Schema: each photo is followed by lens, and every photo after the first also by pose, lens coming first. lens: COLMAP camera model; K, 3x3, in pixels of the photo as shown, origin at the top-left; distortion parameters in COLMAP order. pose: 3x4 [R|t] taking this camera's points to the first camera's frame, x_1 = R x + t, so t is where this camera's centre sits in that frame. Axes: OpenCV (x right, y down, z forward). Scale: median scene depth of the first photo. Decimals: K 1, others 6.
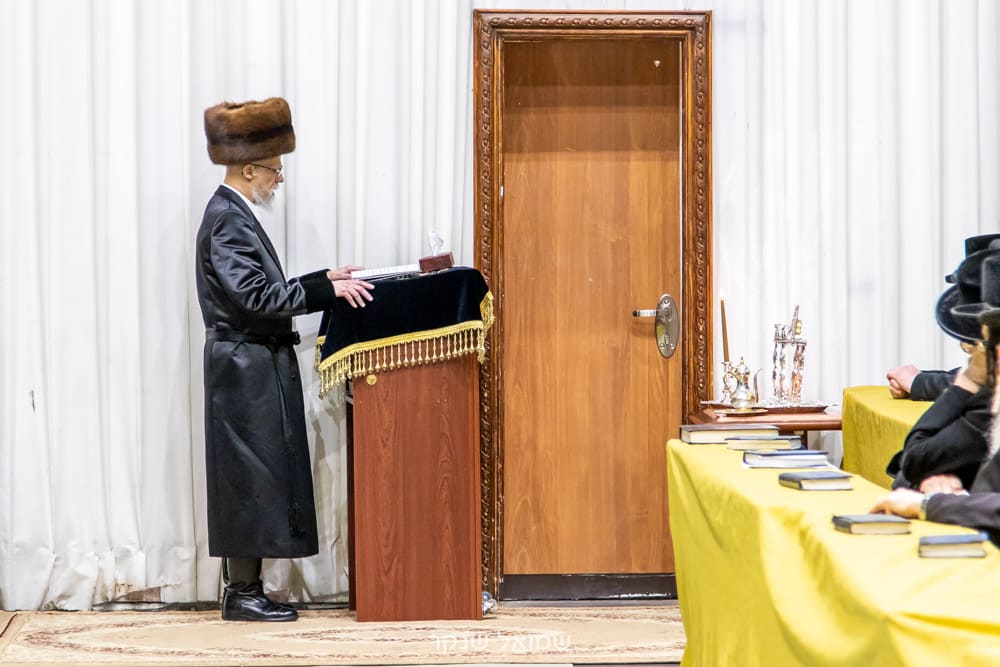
lens RADIAL K [[4631.1, 0, 500.0], [0, 4631.1, 333.5], [0, 0, 1]] dist [-0.162684, 0.768482]
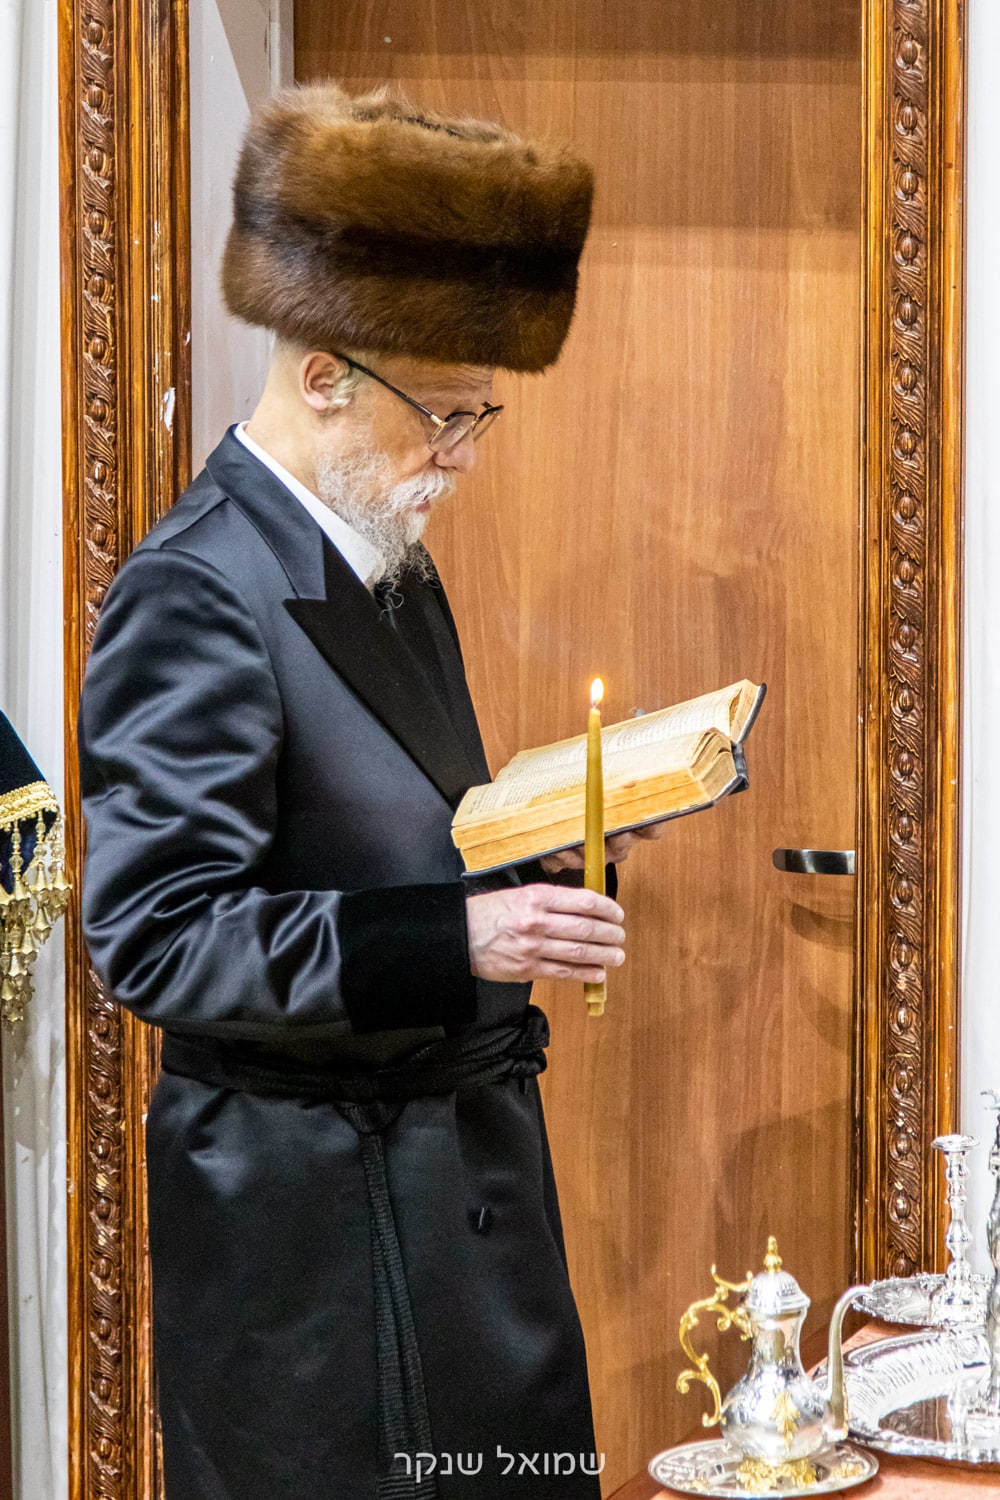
lens RADIAL K [[7122.5, 0, 500.0], [0, 7122.5, 750.0], [0, 0, 1]] dist [0.024441, -1.821940]
pose [[0.939352, 0.054983, -0.338520, 0.155375], [-0.012295, 0.991829, 0.126979, -0.063408], [0.342735, -0.115116, 0.932352, 0.642972]]
